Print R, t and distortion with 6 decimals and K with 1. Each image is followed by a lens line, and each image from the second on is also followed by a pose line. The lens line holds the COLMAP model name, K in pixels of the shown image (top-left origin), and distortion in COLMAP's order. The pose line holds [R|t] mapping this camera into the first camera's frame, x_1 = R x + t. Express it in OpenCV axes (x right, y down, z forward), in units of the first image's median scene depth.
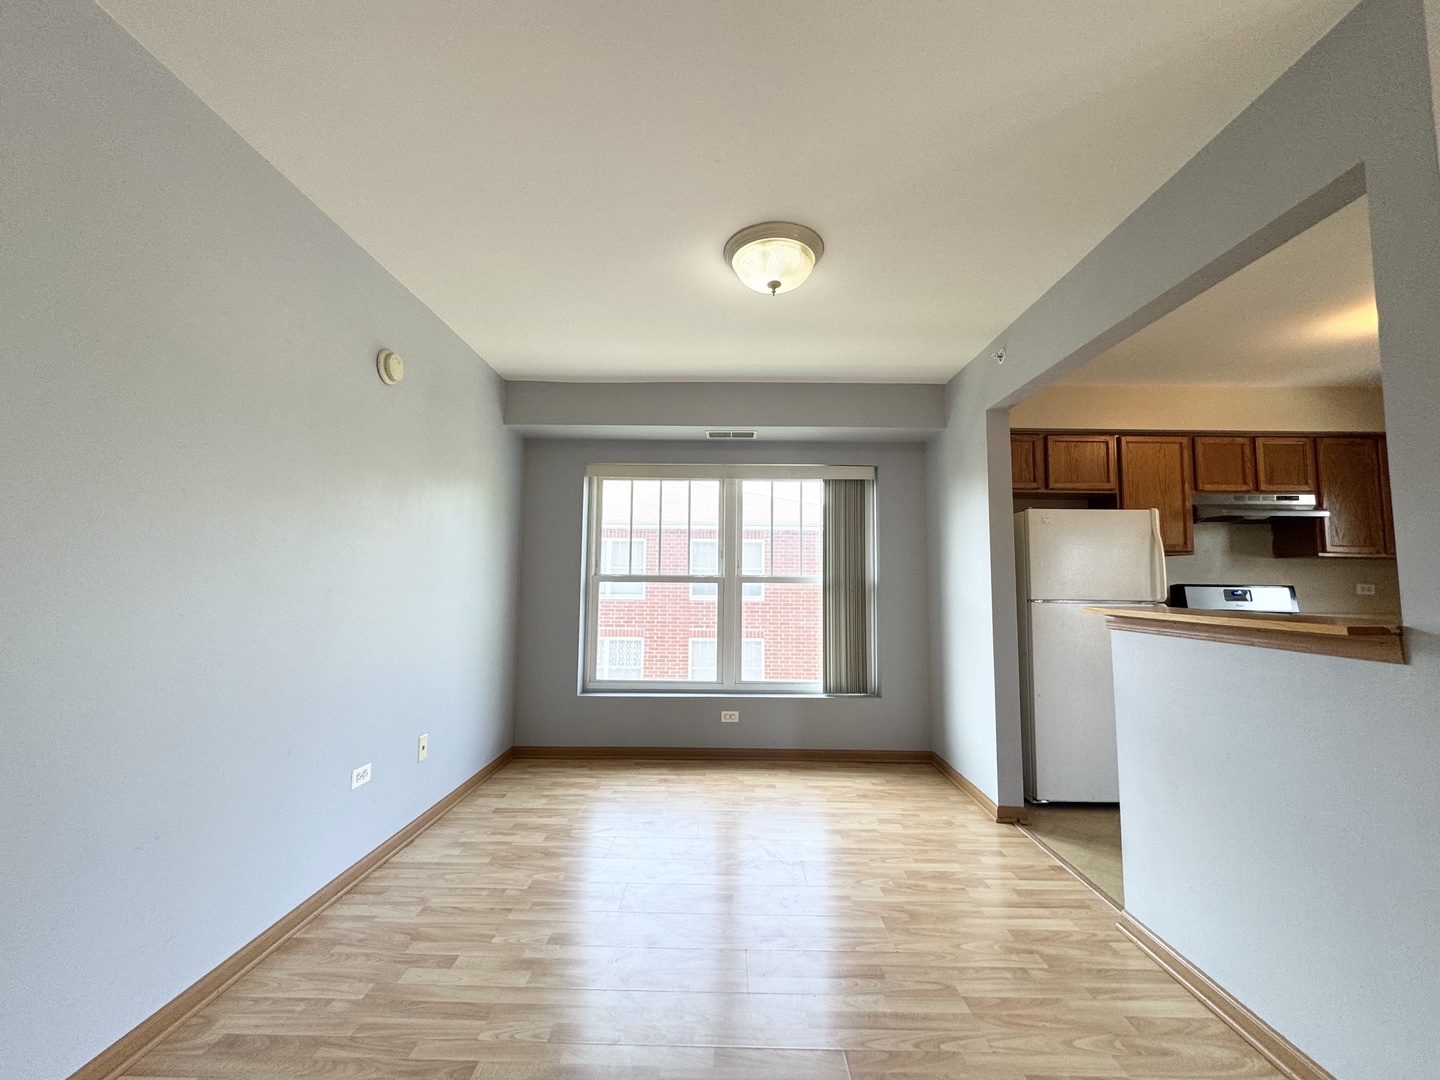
lens RADIAL K [[592.6, 0, 720.0], [0, 592.6, 540.0], [0, 0, 1]] dist [0.004526, 0.000325]
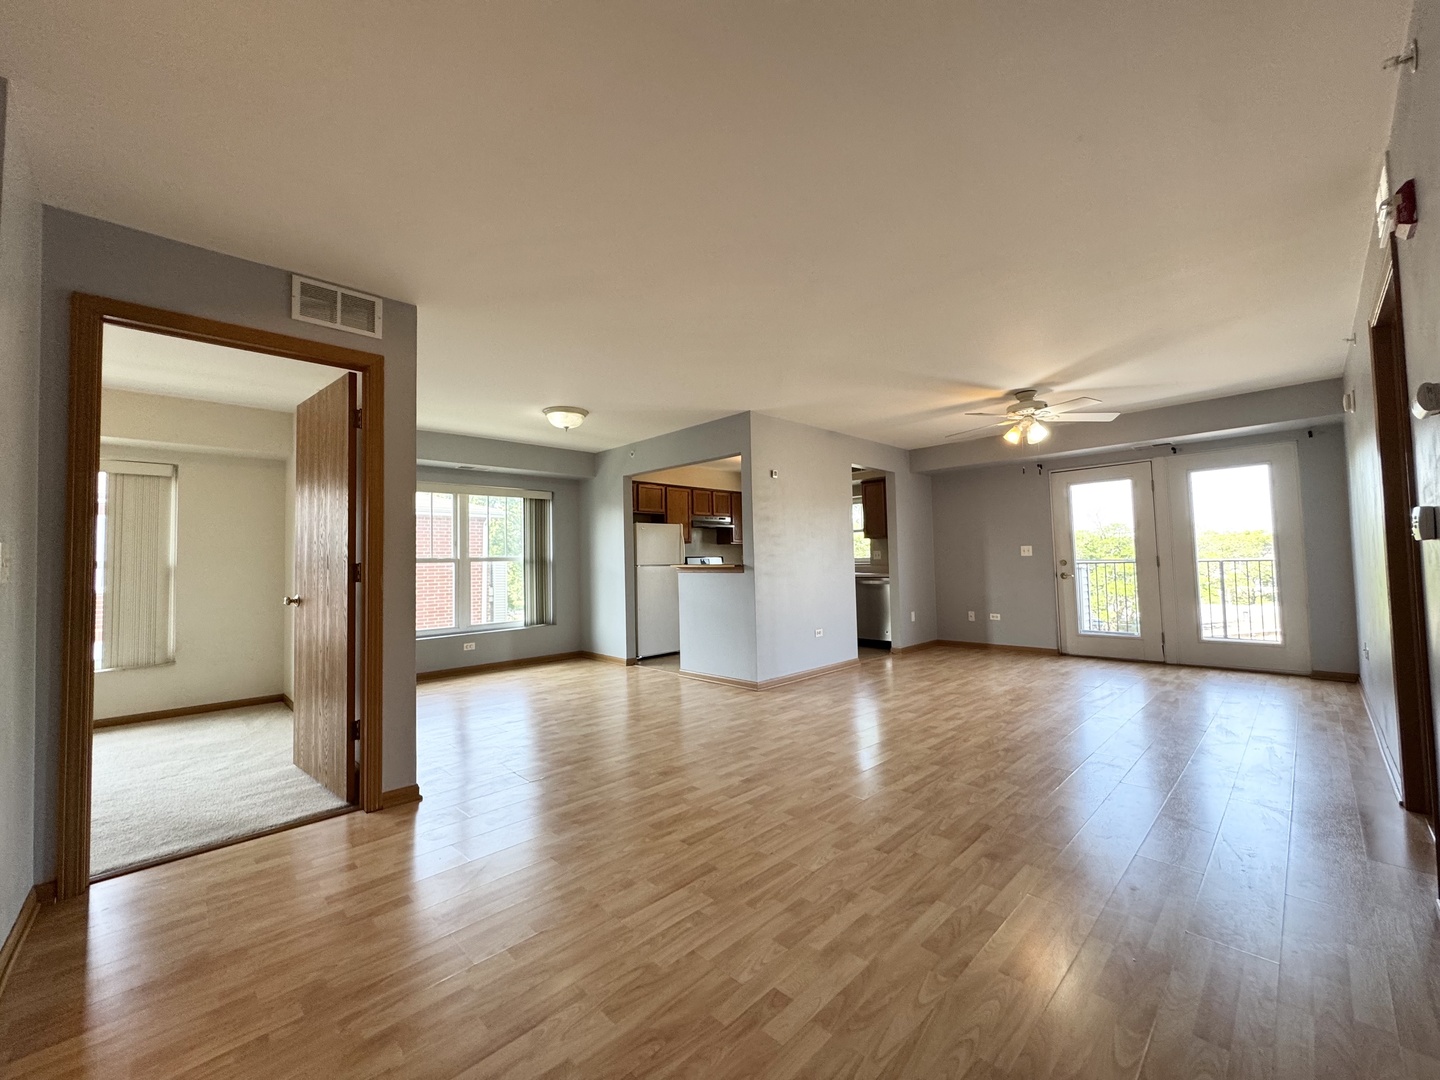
lens RADIAL K [[573.7, 0, 720.0], [0, 573.7, 540.0], [0, 0, 1]] dist [-0.005506, 0.000591]
pose [[0.710067, -0.000898, 0.704133, -0.592878], [-0.032189, 0.998912, 0.033734, -0.060329], [-0.703398, -0.046619, 0.709266, -0.551567]]
